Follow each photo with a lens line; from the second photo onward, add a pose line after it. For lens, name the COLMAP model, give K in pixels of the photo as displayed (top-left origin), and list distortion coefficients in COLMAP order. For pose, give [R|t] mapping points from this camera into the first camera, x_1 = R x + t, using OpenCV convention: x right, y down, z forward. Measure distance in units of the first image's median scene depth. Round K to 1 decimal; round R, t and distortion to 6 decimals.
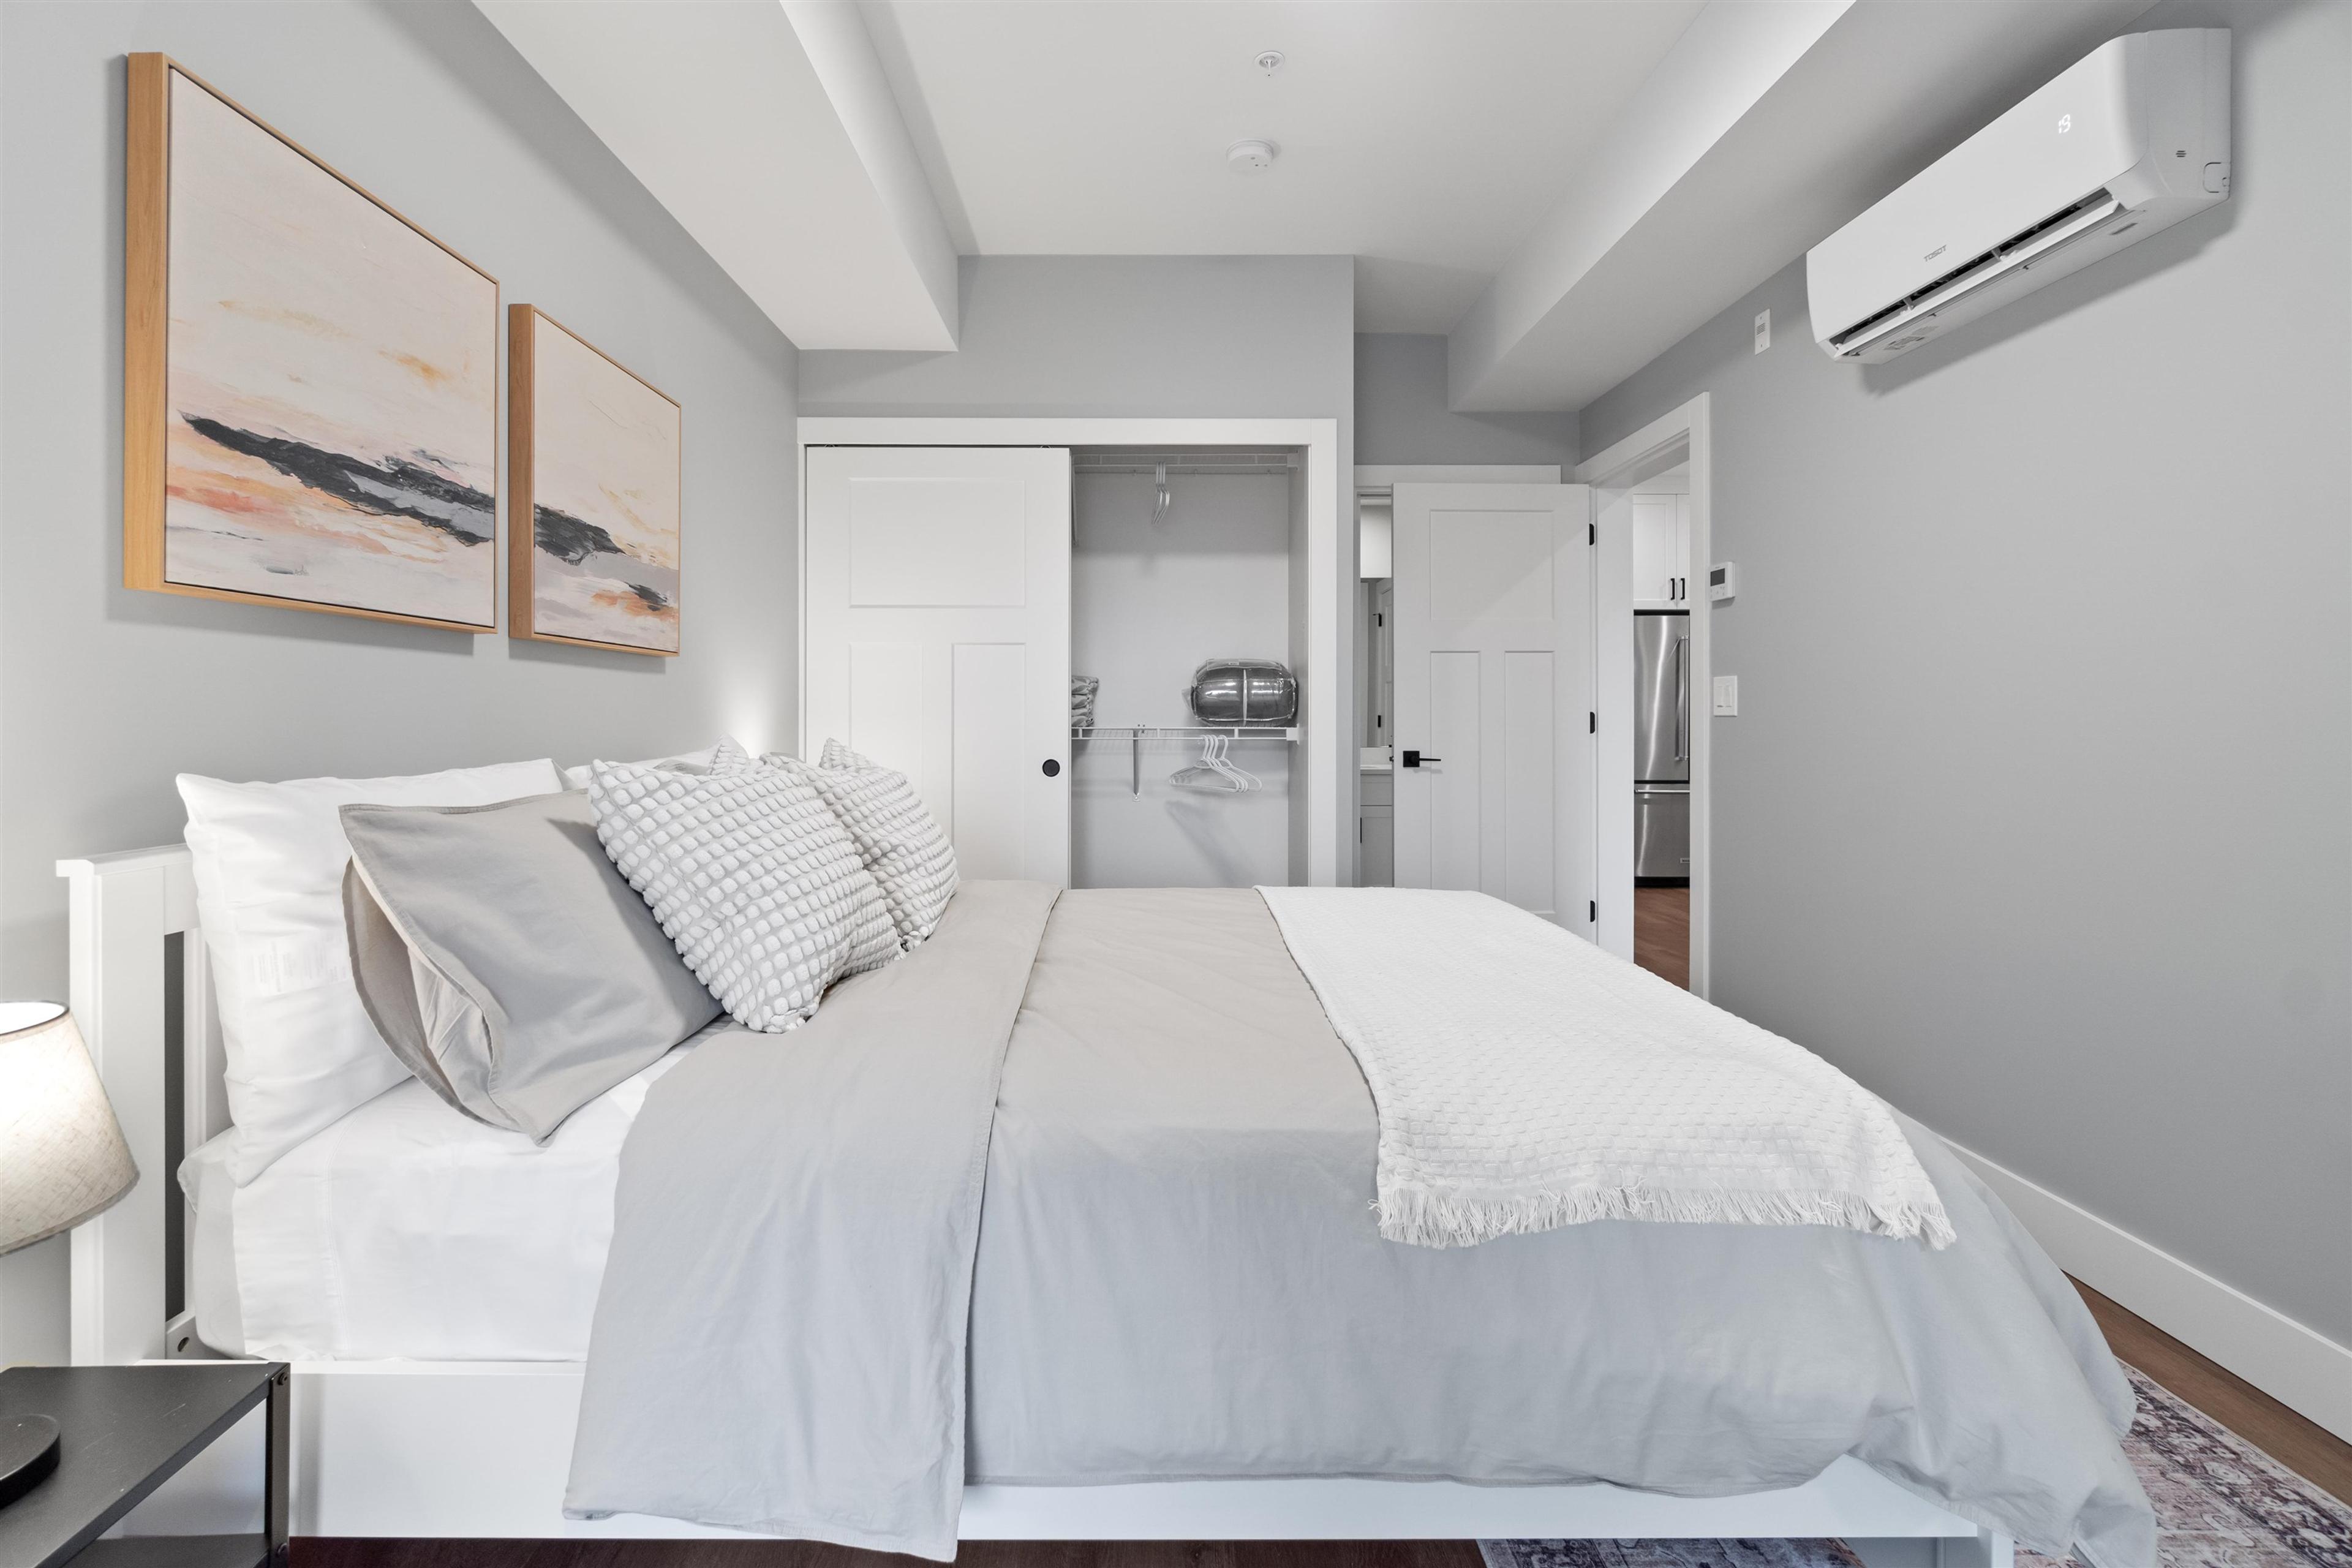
lens RADIAL K [[1047.9, 0, 1159.3], [0, 1047.9, 719.4], [0, 0, 1]] dist [-0.001777, -0.000380]
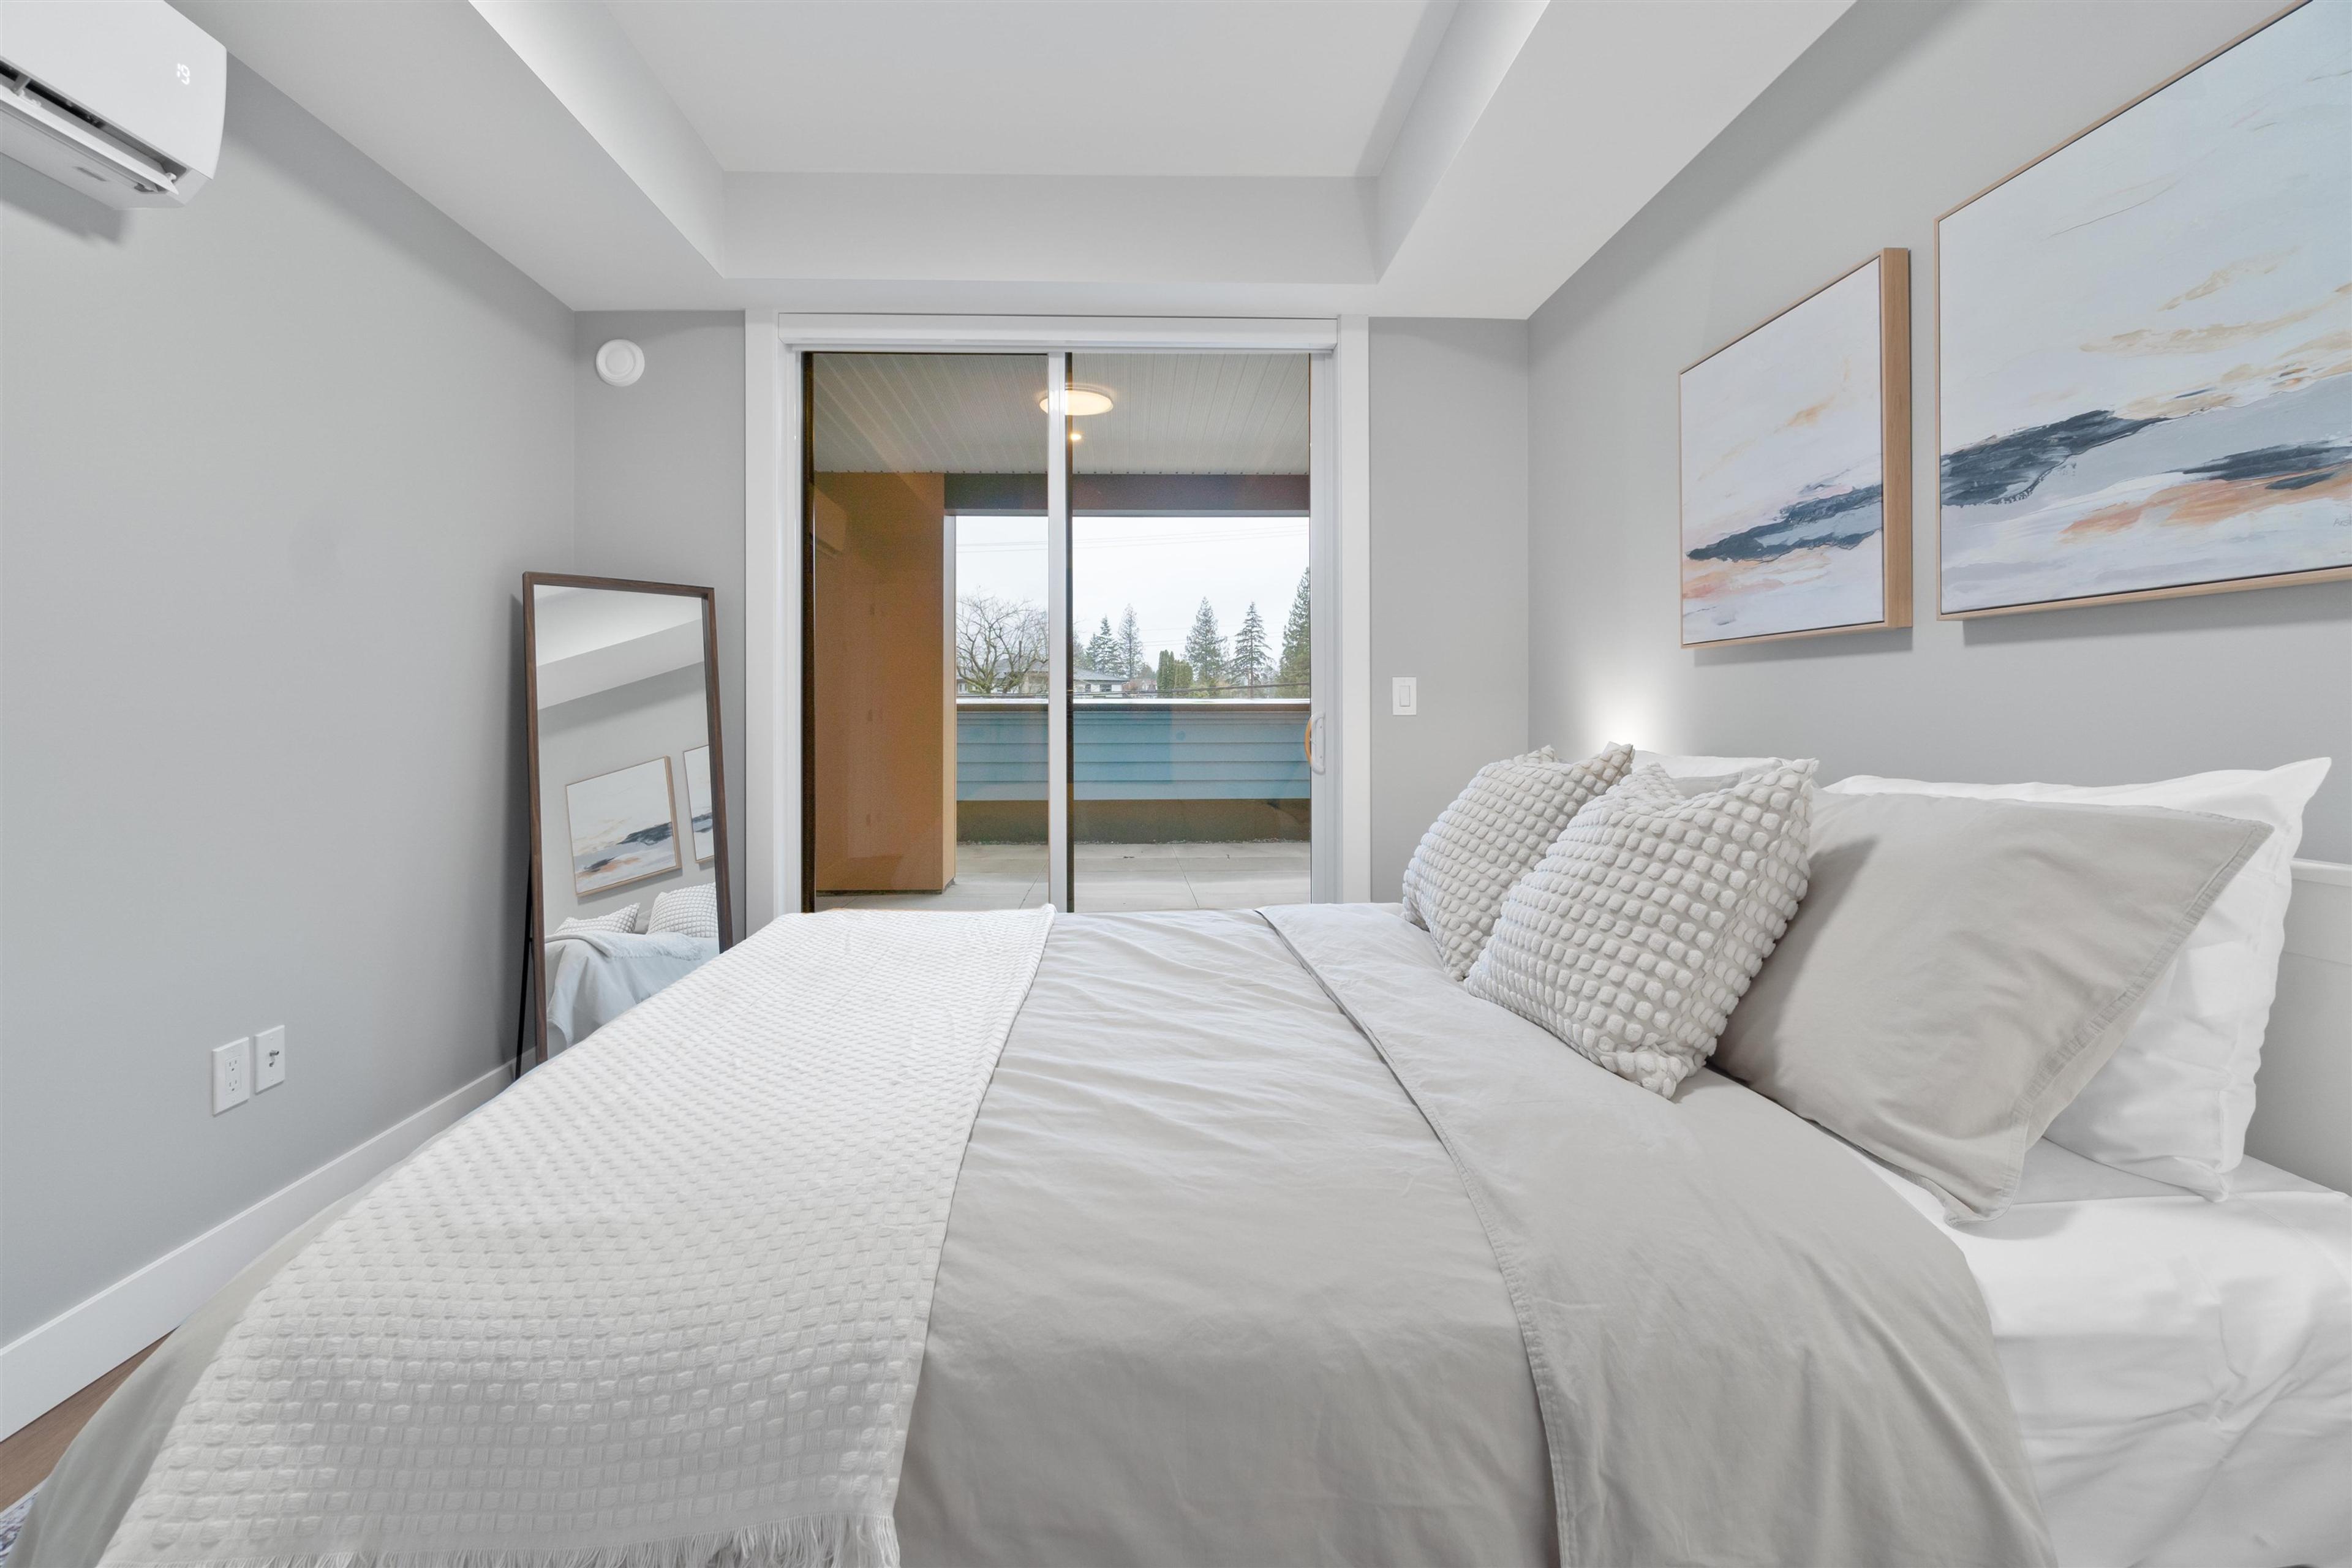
lens RADIAL K [[1047.9, 0, 1155.4], [0, 1047.9, 713.1], [0, 0, 1]] dist [-0.001777, -0.000380]
pose [[-0.999242, 0.004537, -0.038666, 0.061424], [0.004579, 0.999989, -0.001005, -0.007431], [0.038661, -0.001181, -0.999252, 2.077984]]
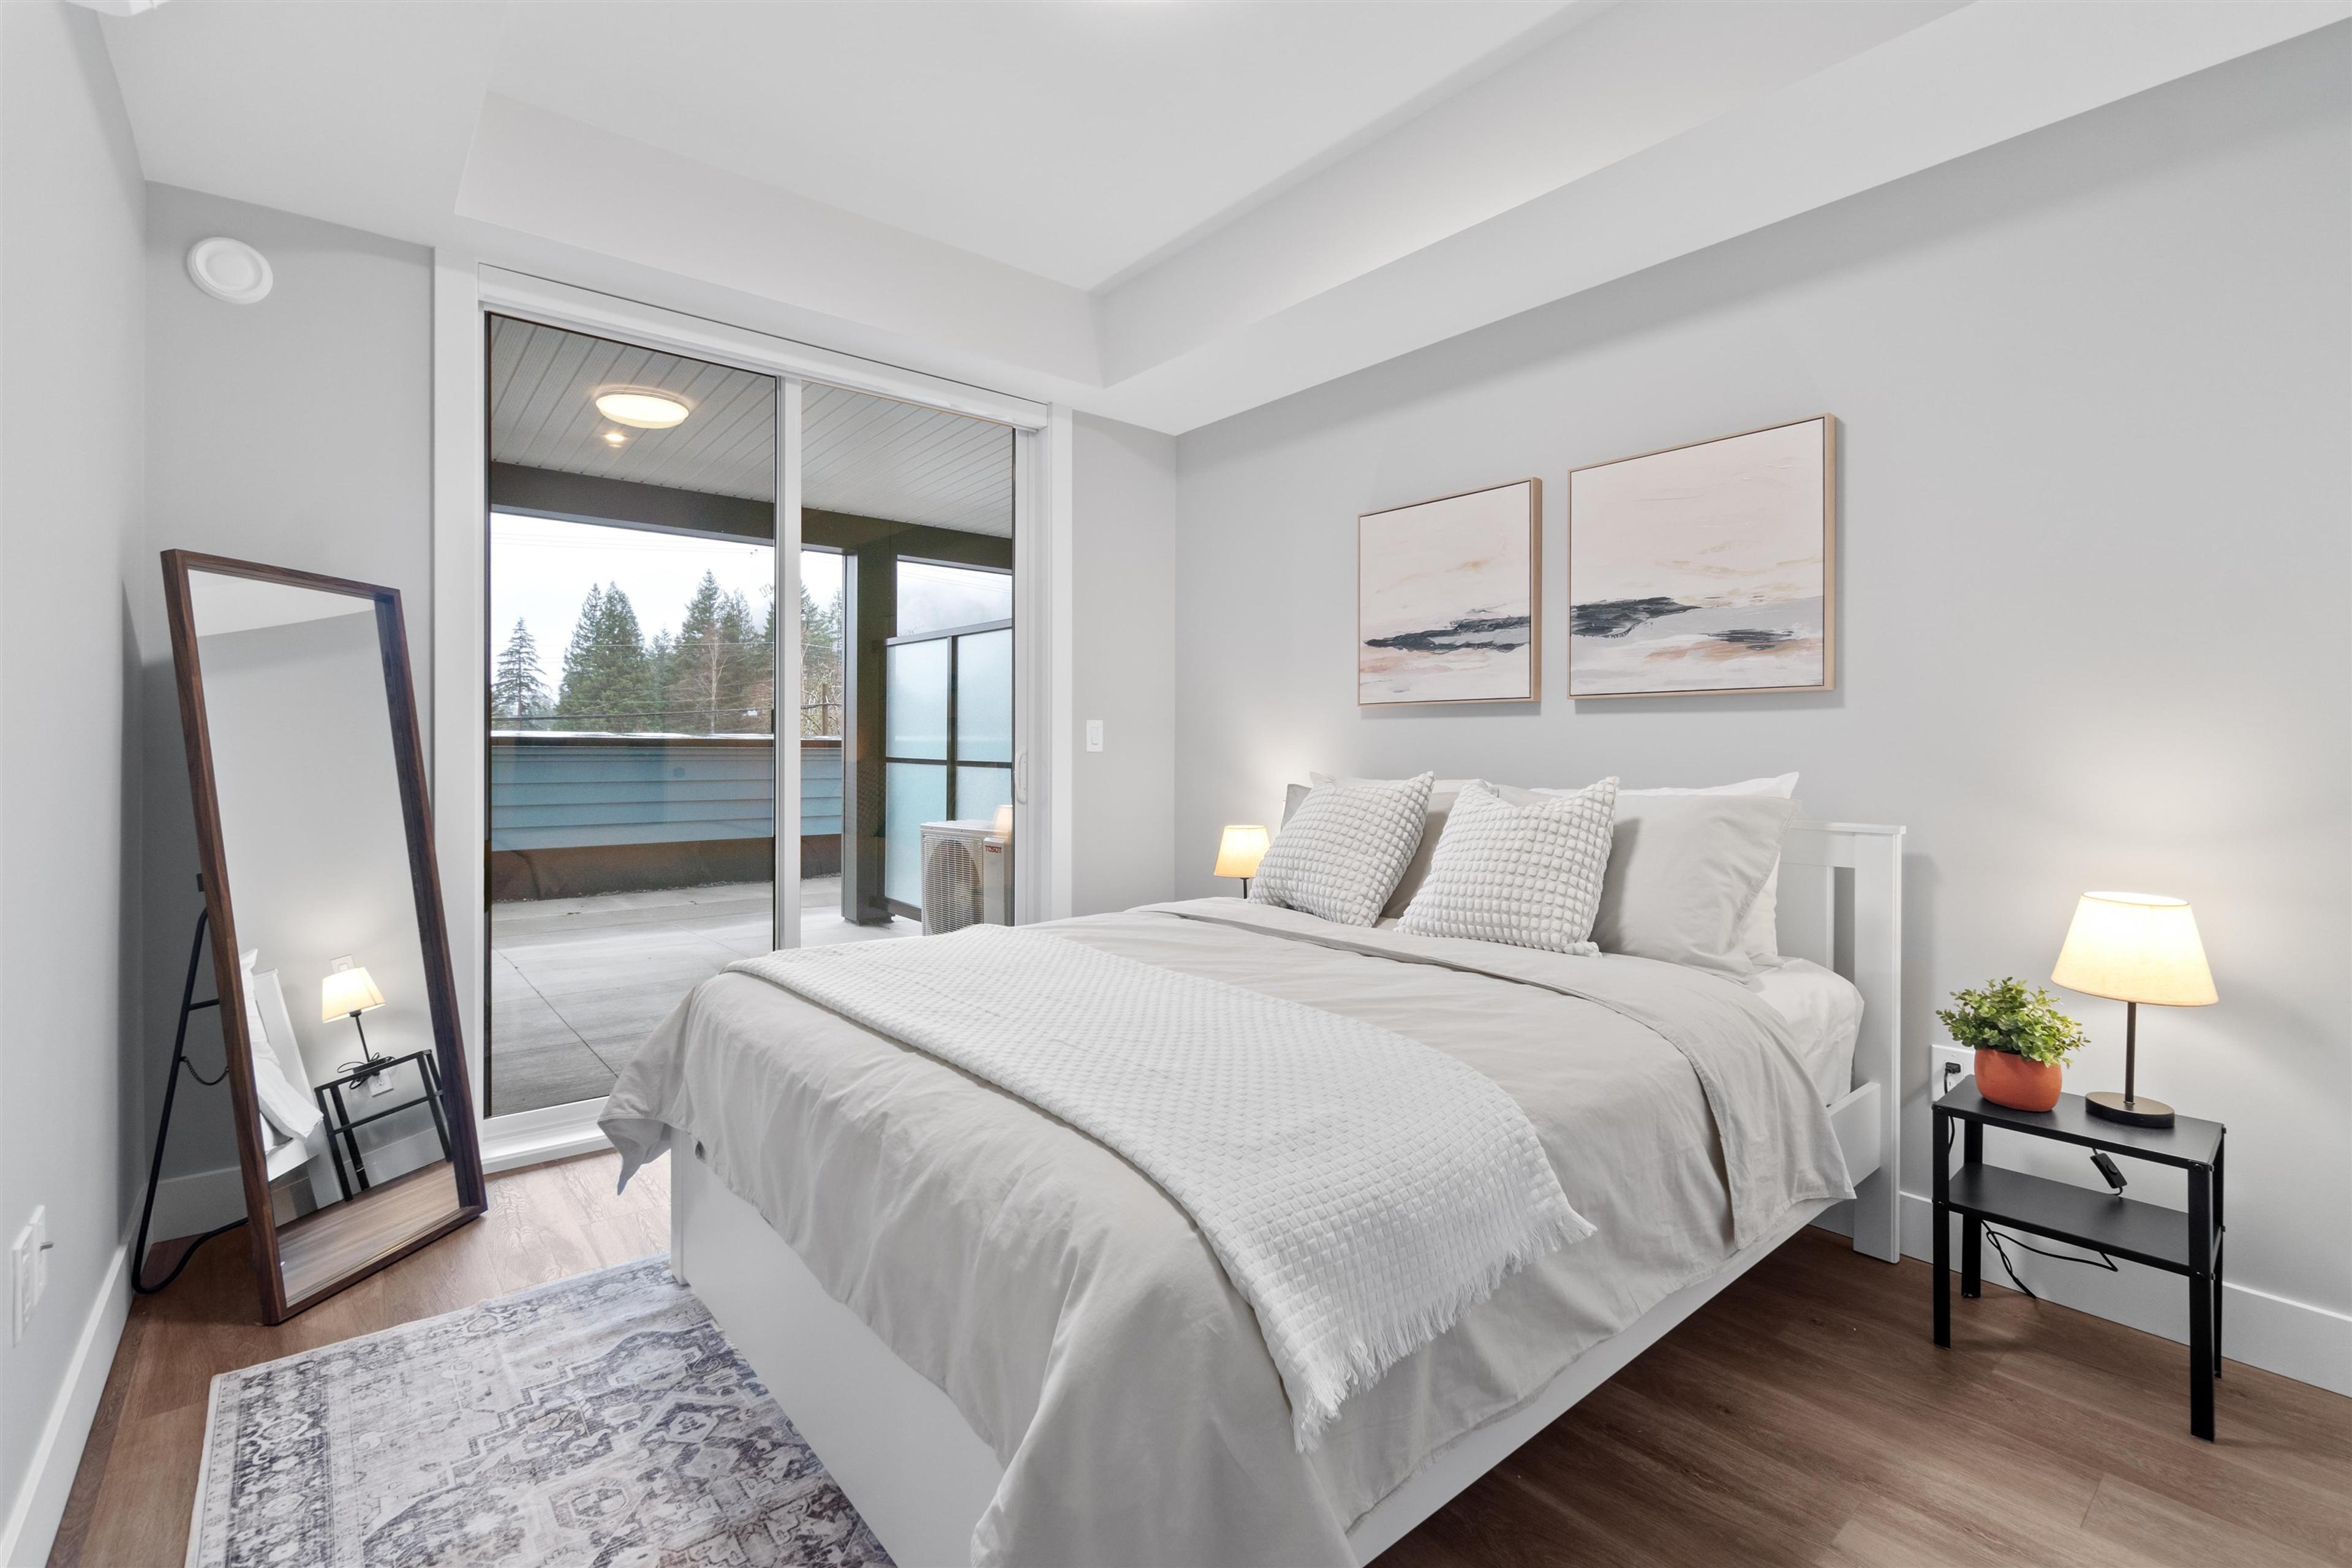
lens RADIAL K [[1047.9, 0, 1176.7], [0, 1047.9, 763.0], [0, 0, 1]] dist [-0.001777, -0.000380]
pose [[-0.762227, 0.009834, -0.647236, 0.880317], [0.000813, 0.999898, 0.014235, -0.011397], [0.647310, 0.010324, -0.762157, 2.029118]]
